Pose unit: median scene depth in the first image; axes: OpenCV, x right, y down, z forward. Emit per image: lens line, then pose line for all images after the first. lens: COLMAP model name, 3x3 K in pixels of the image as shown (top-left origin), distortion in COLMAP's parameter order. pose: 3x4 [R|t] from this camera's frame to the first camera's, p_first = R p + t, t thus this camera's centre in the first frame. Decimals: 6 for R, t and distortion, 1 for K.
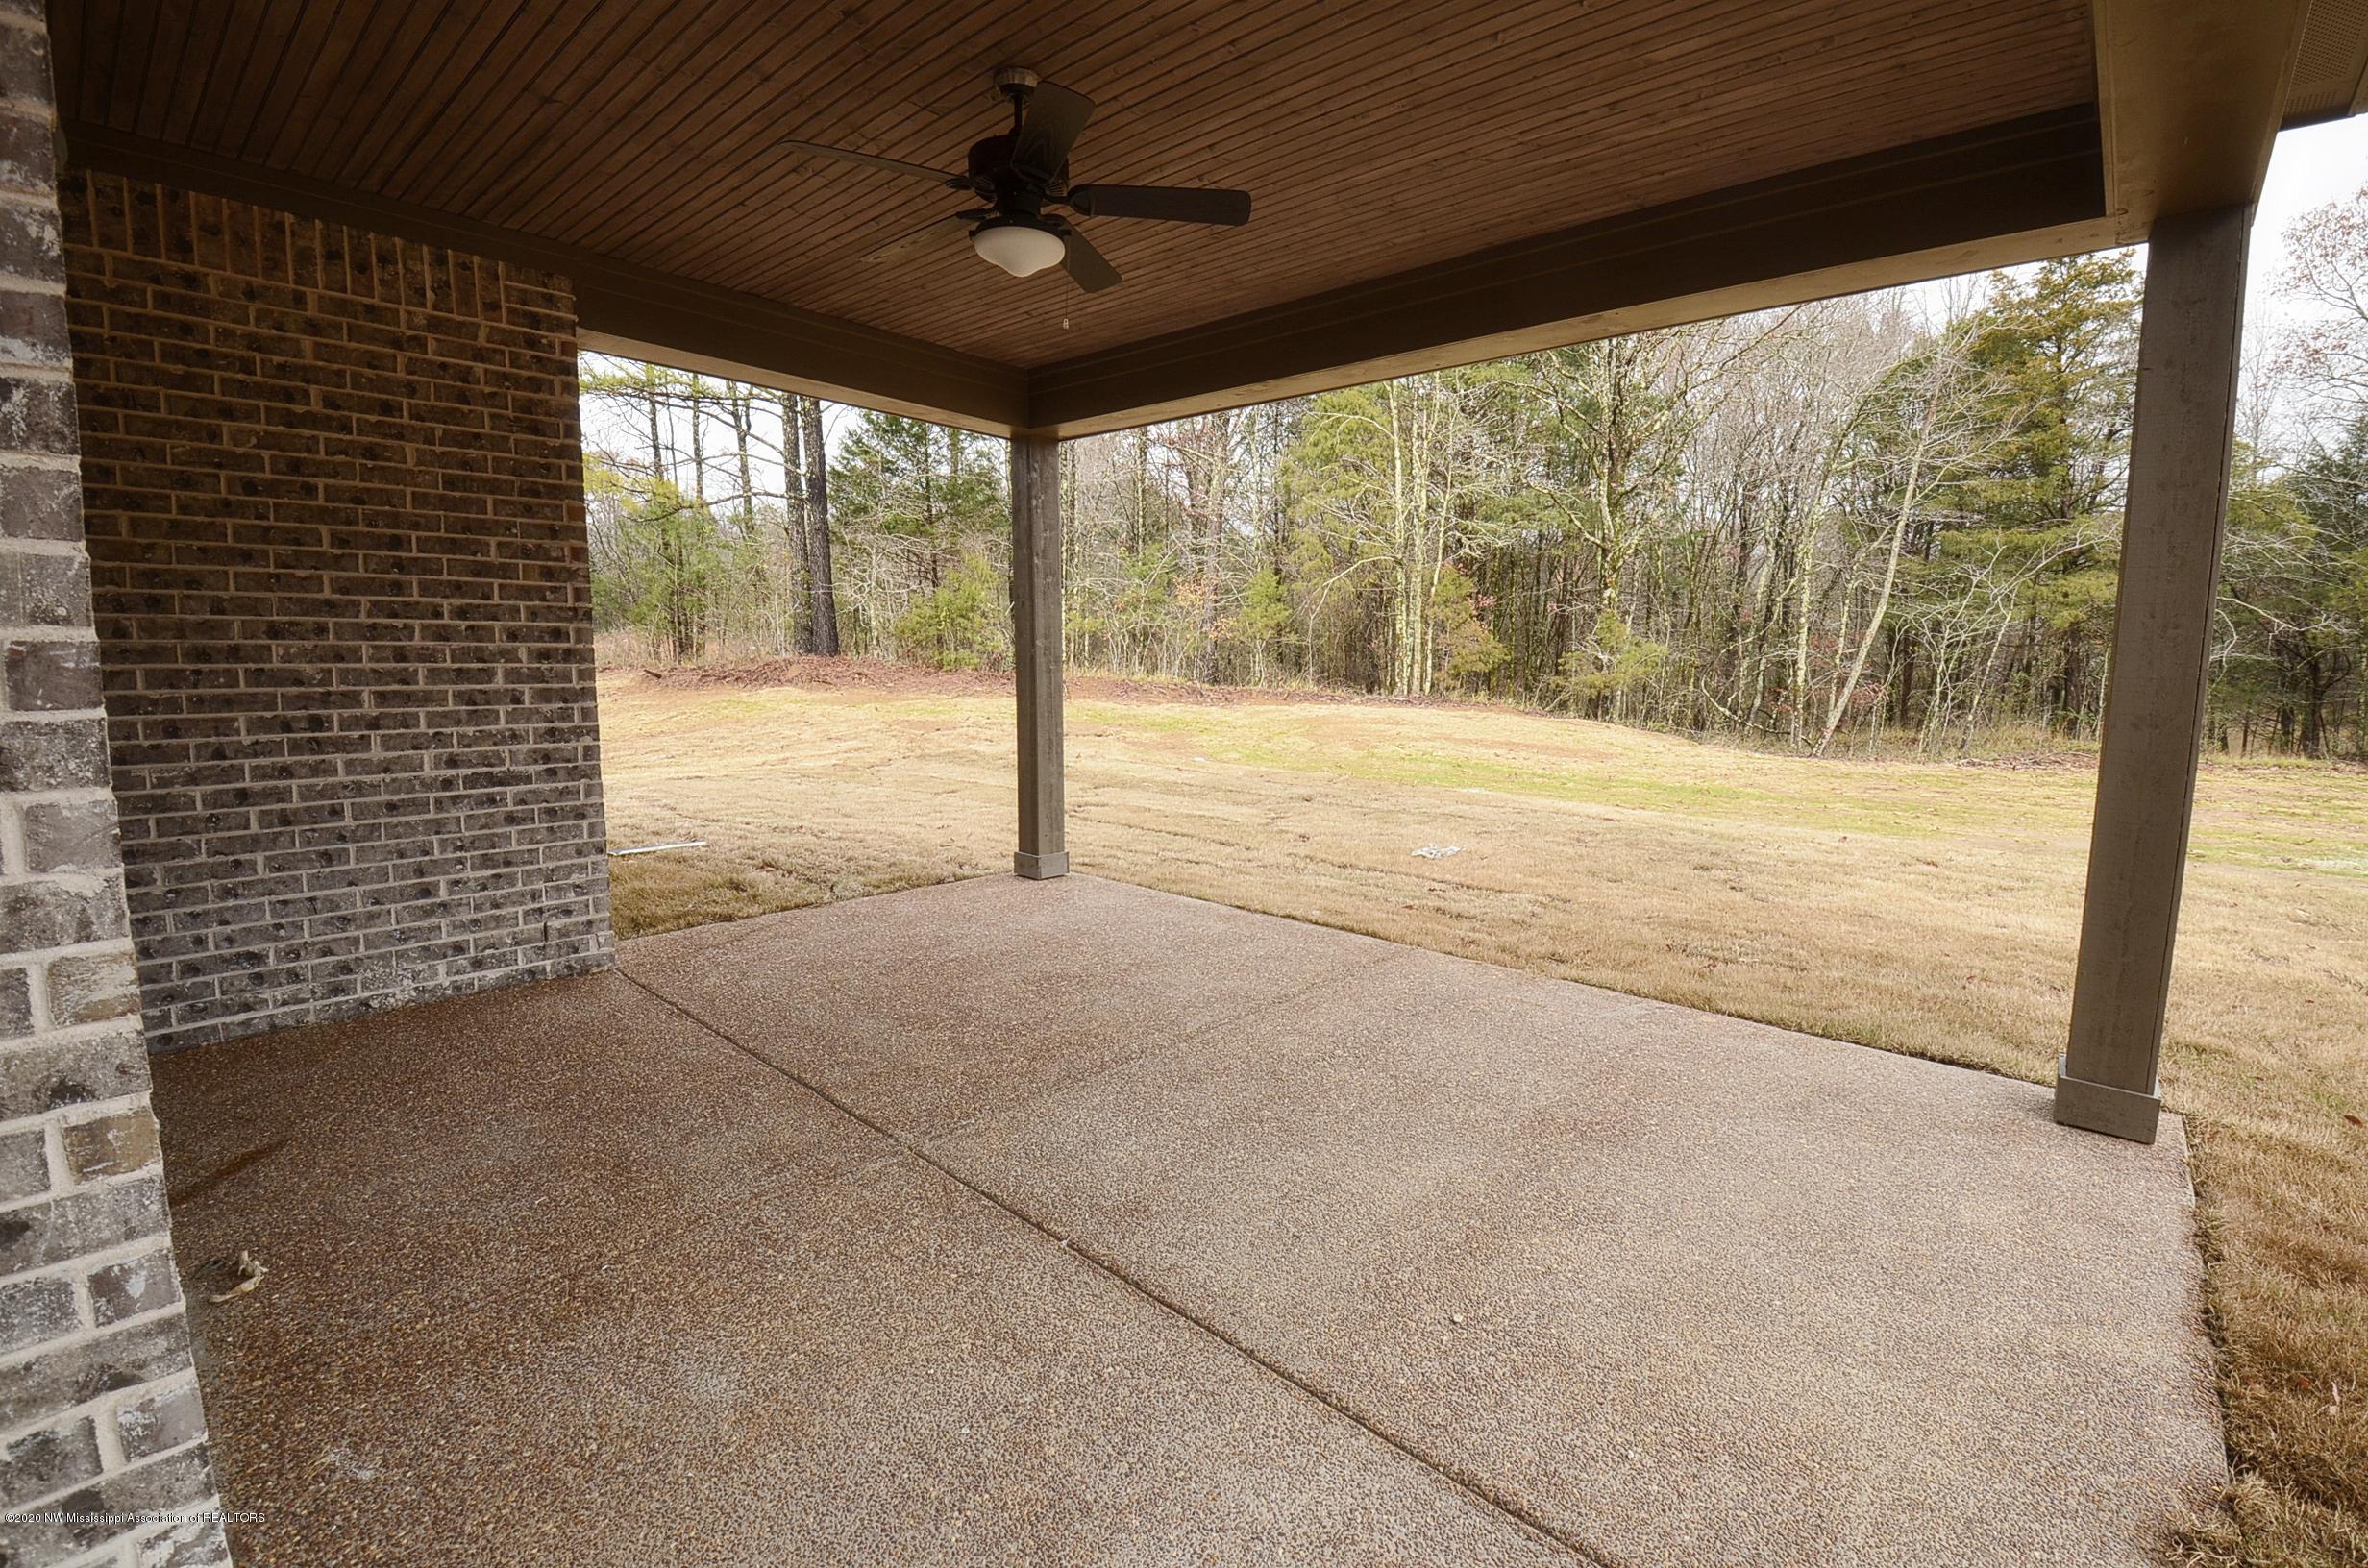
lens RADIAL K [[1037.9, 0, 1202.6], [0, 1037.9, 778.4], [0, 0, 1]] dist [0.021755, -0.039584]
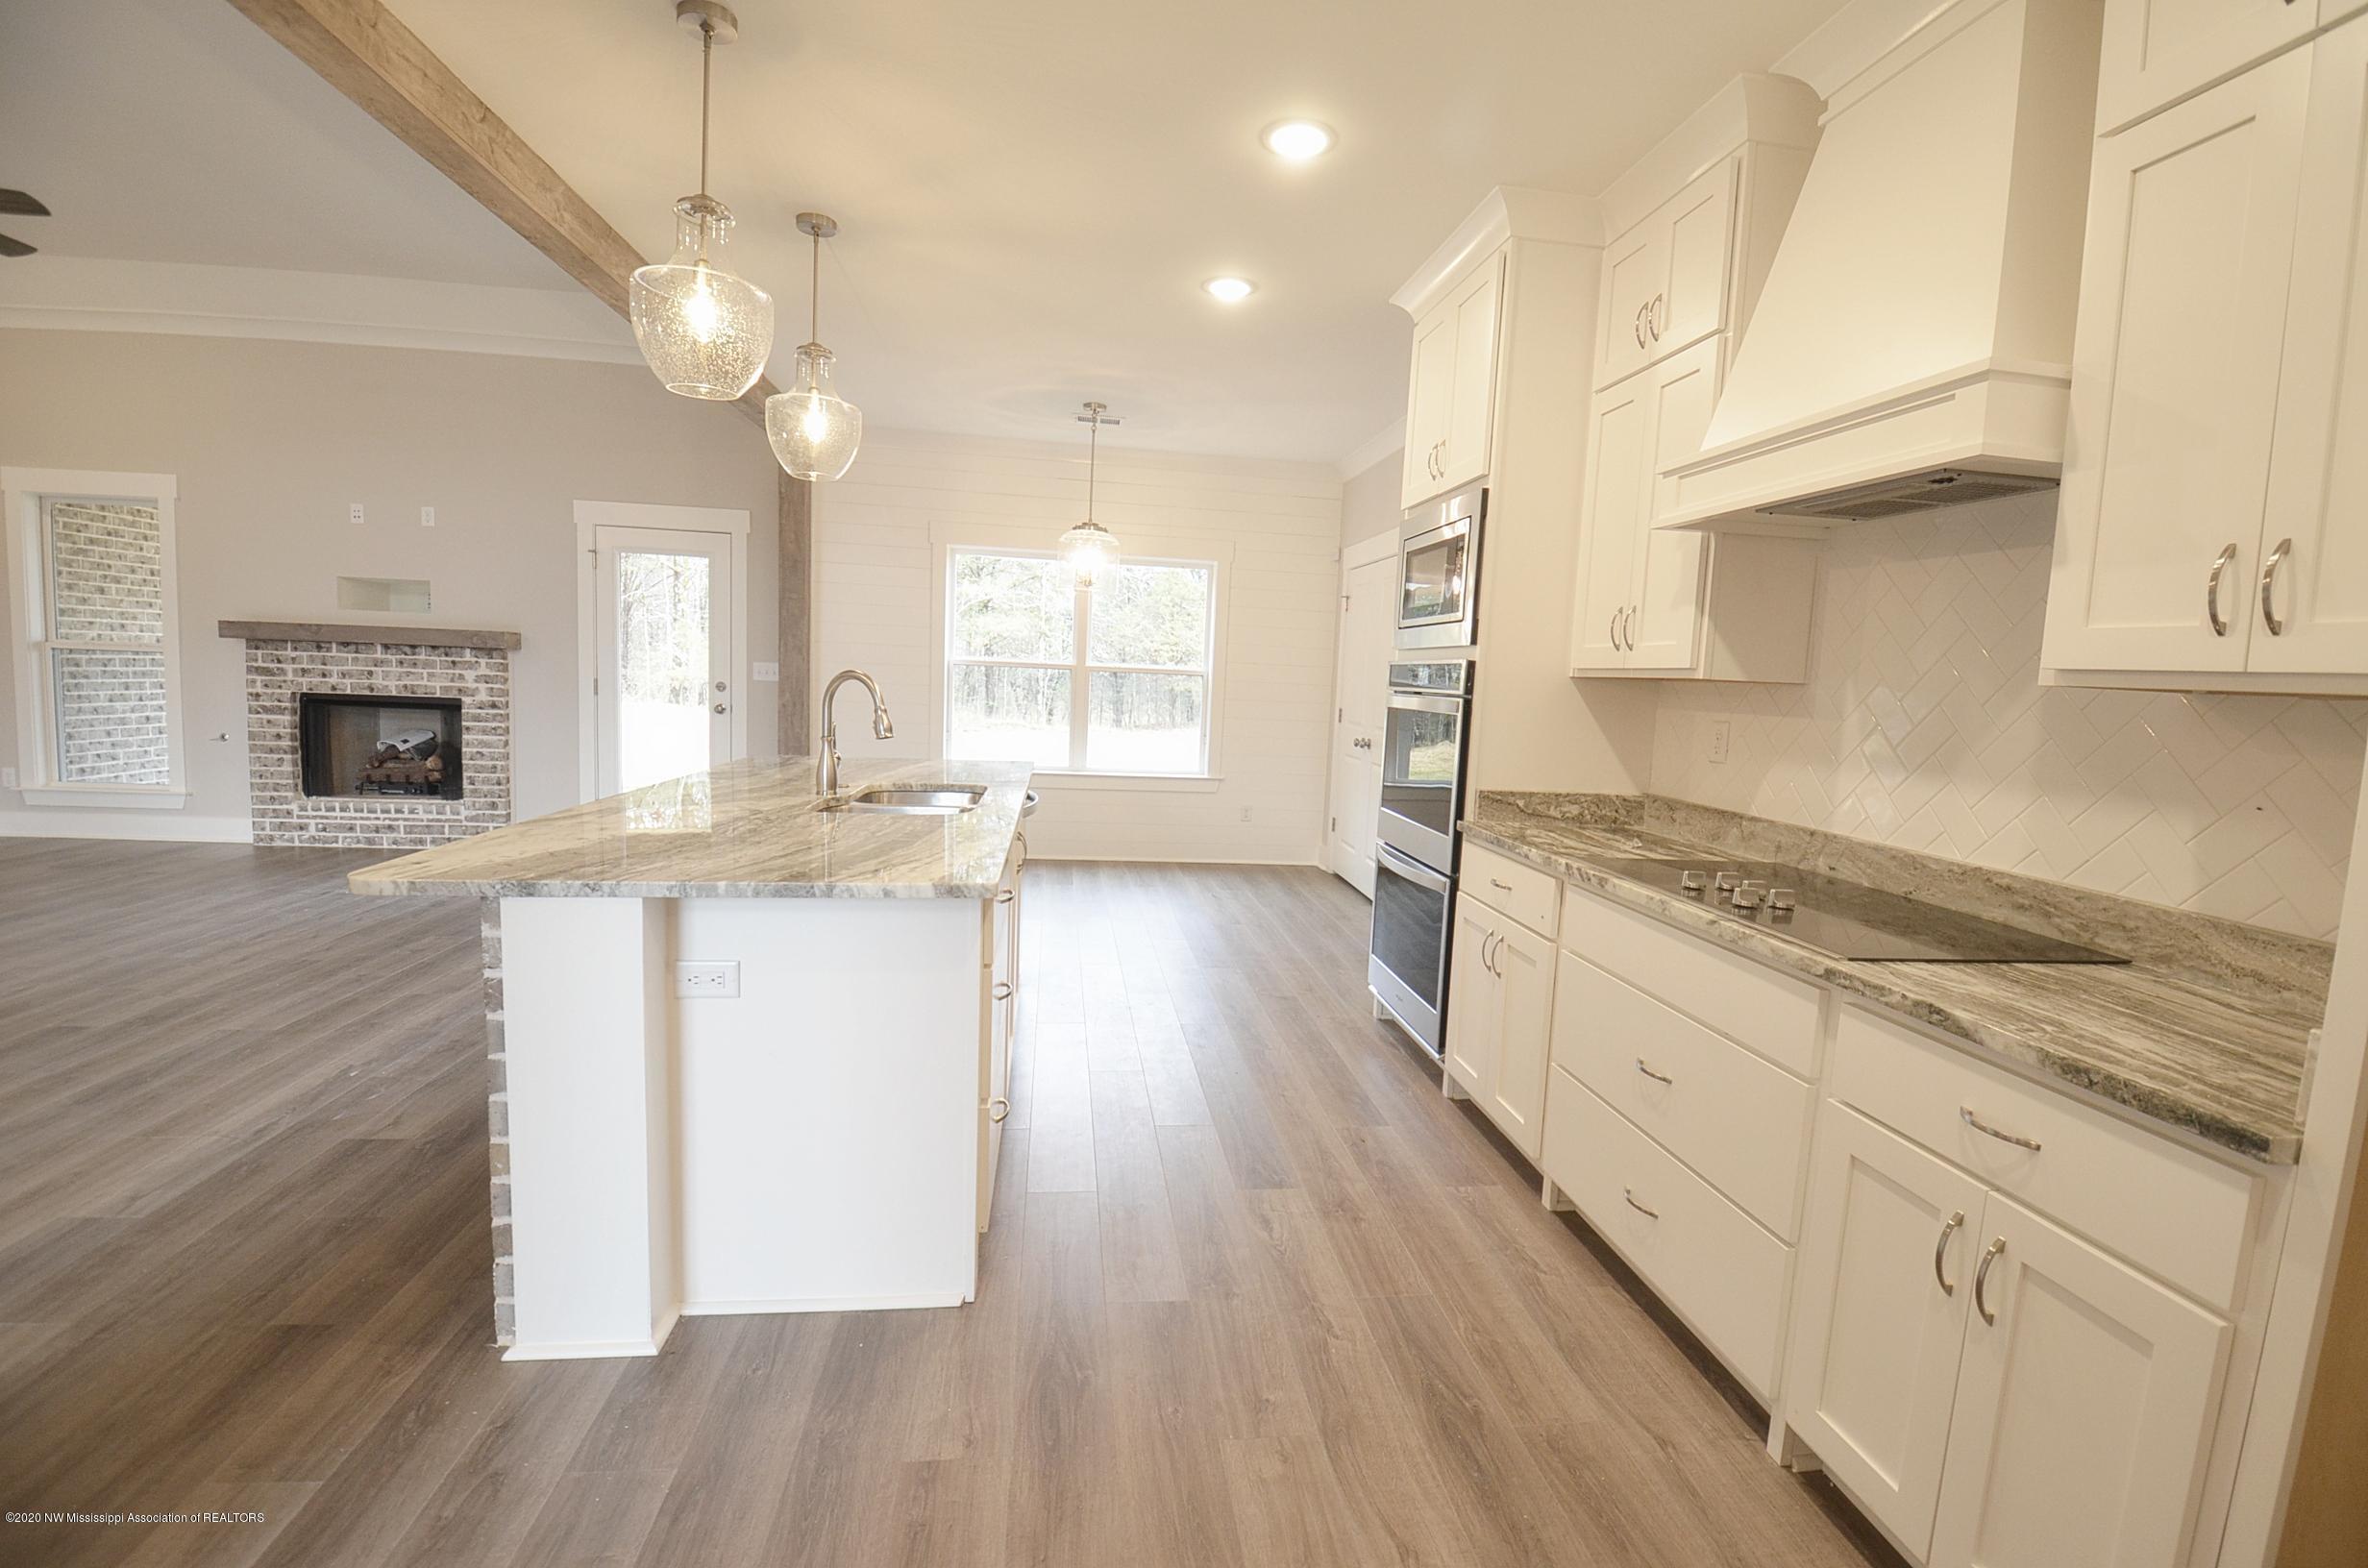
lens RADIAL K [[1037.9, 0, 1202.6], [0, 1037.9, 778.4], [0, 0, 1]] dist [0.021755, -0.039584]
pose [[0.648676, -0.052743, 0.759235, -0.182221], [0.049257, 0.998414, 0.027274, 0.030545], [-0.759469, 0.019705, 0.650245, -0.322377]]
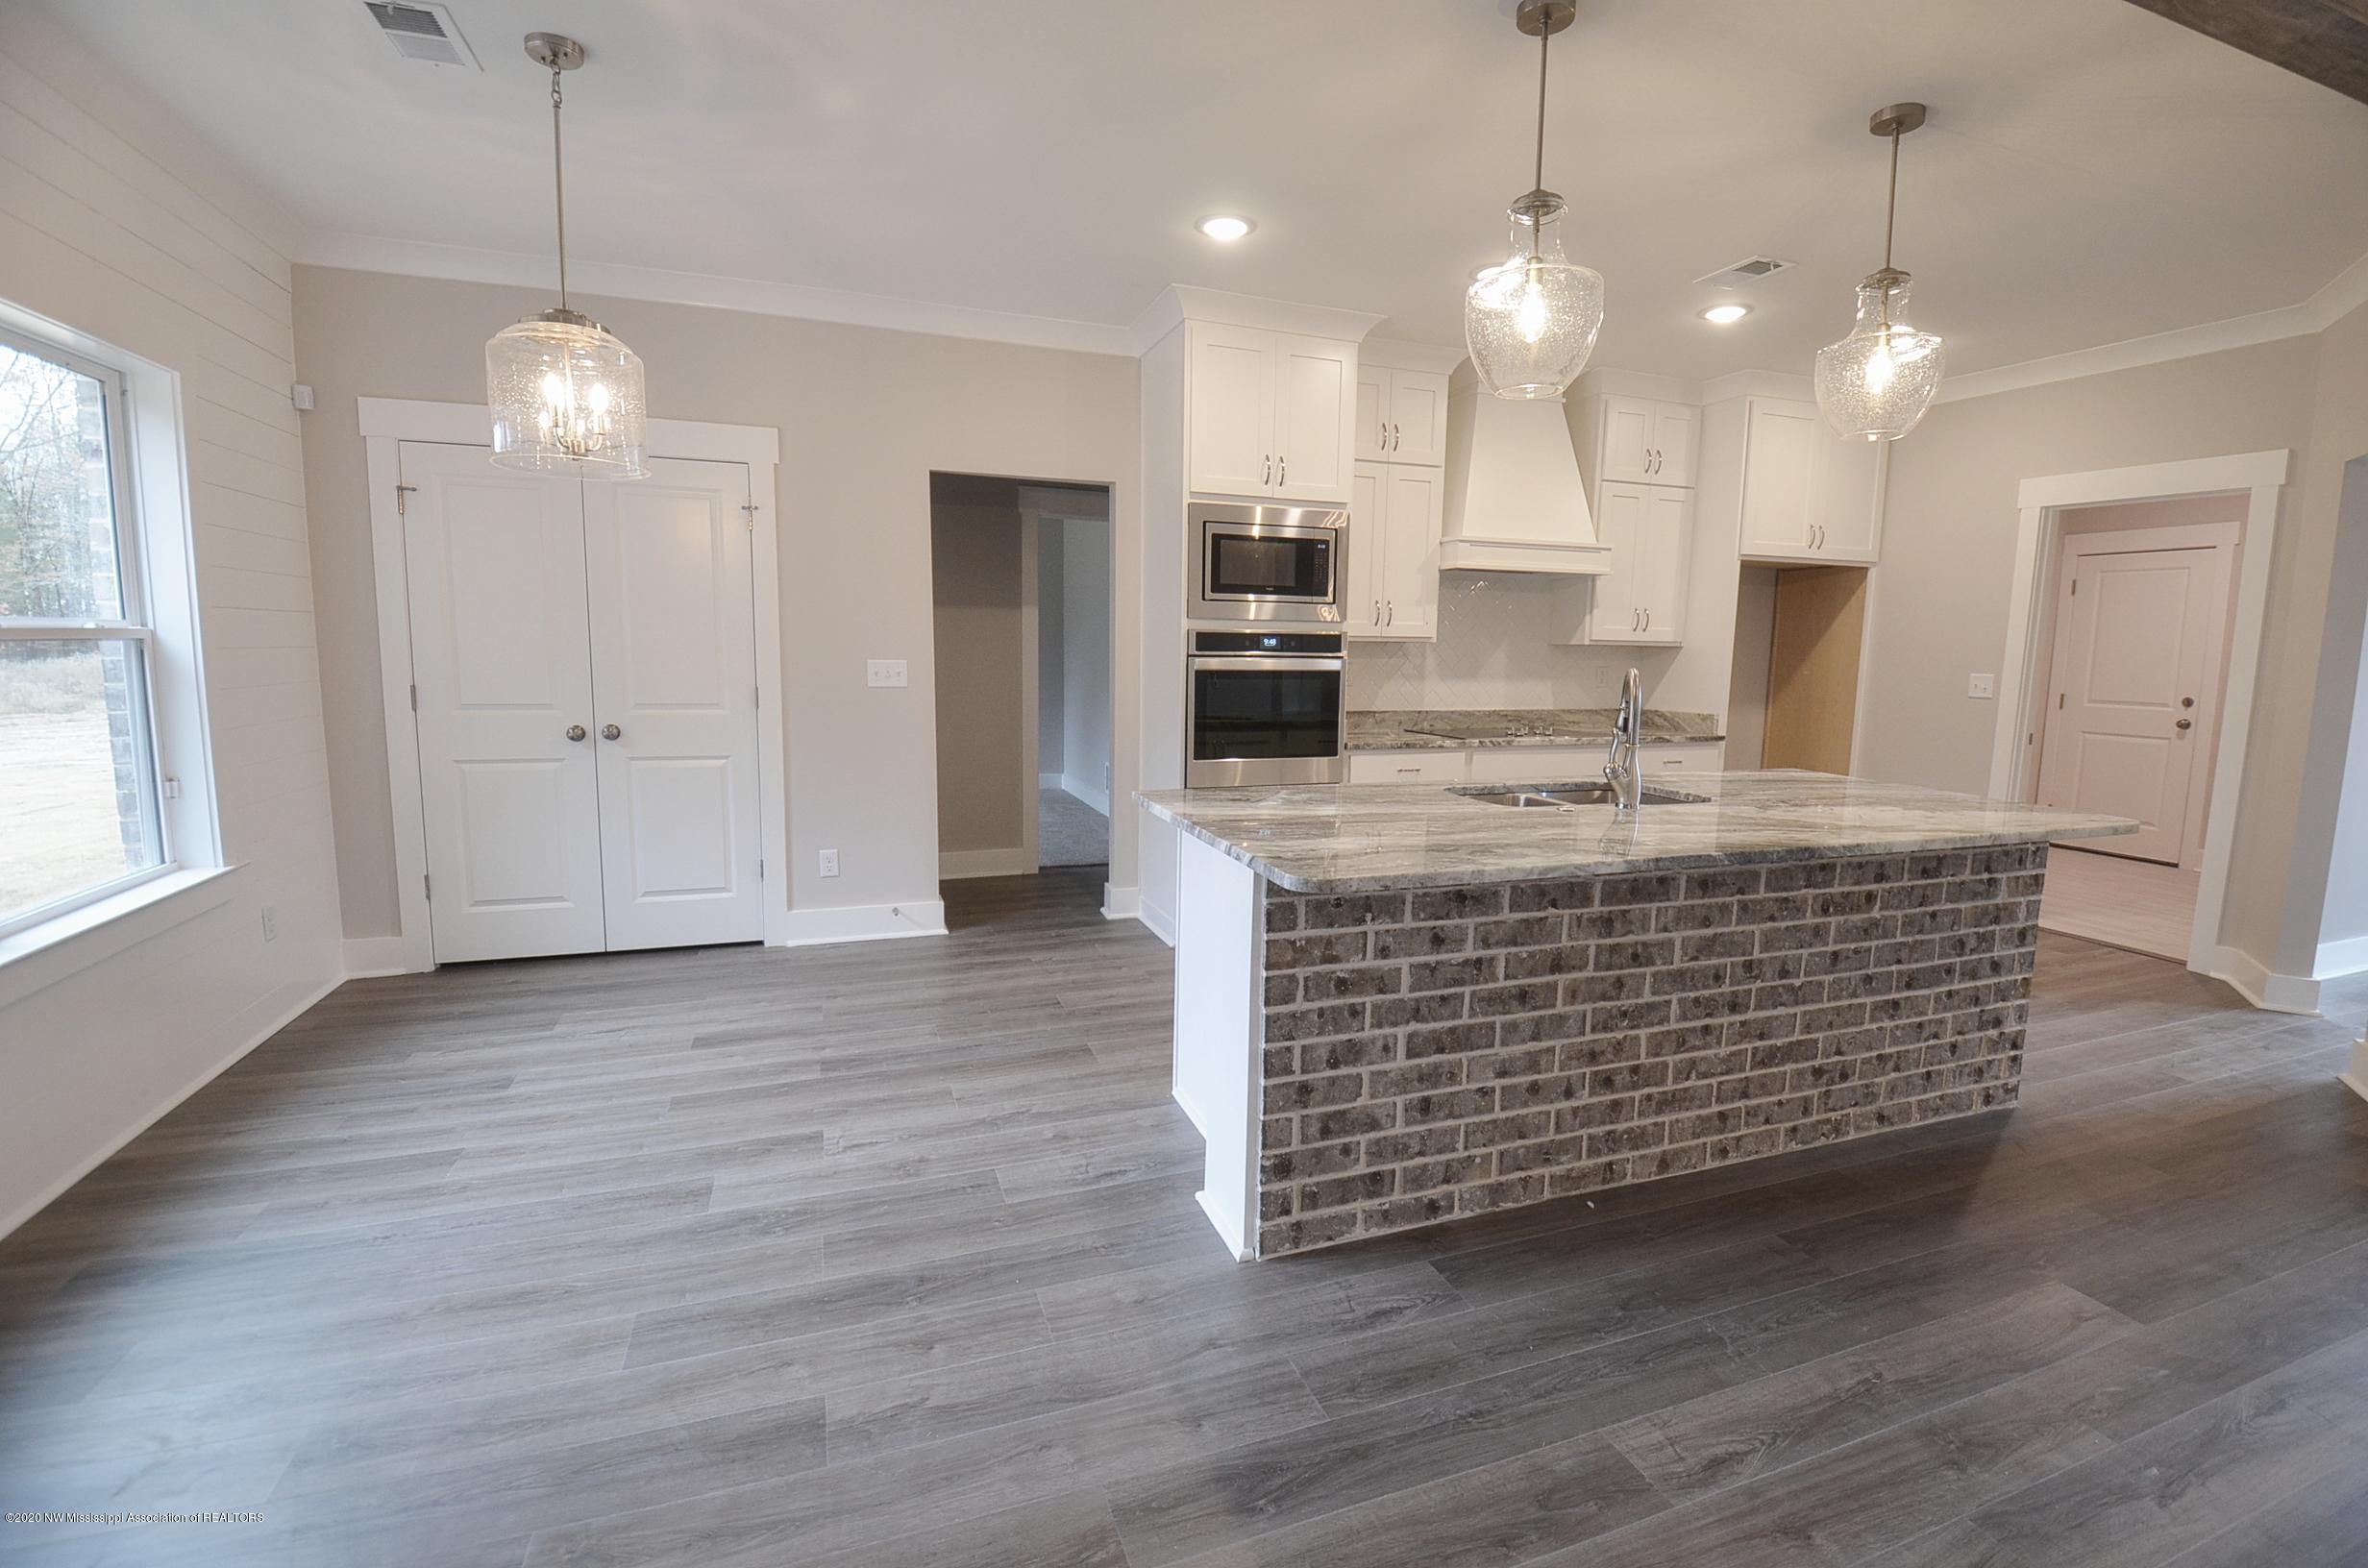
lens RADIAL K [[1037.9, 0, 1202.6], [0, 1037.9, 778.4], [0, 0, 1]] dist [0.021755, -0.039584]
pose [[-0.881250, -0.078341, 0.466112, -0.120824], [0.036957, 0.971727, 0.233195, -0.001860], [-0.471203, 0.222729, -0.853440, -0.053912]]
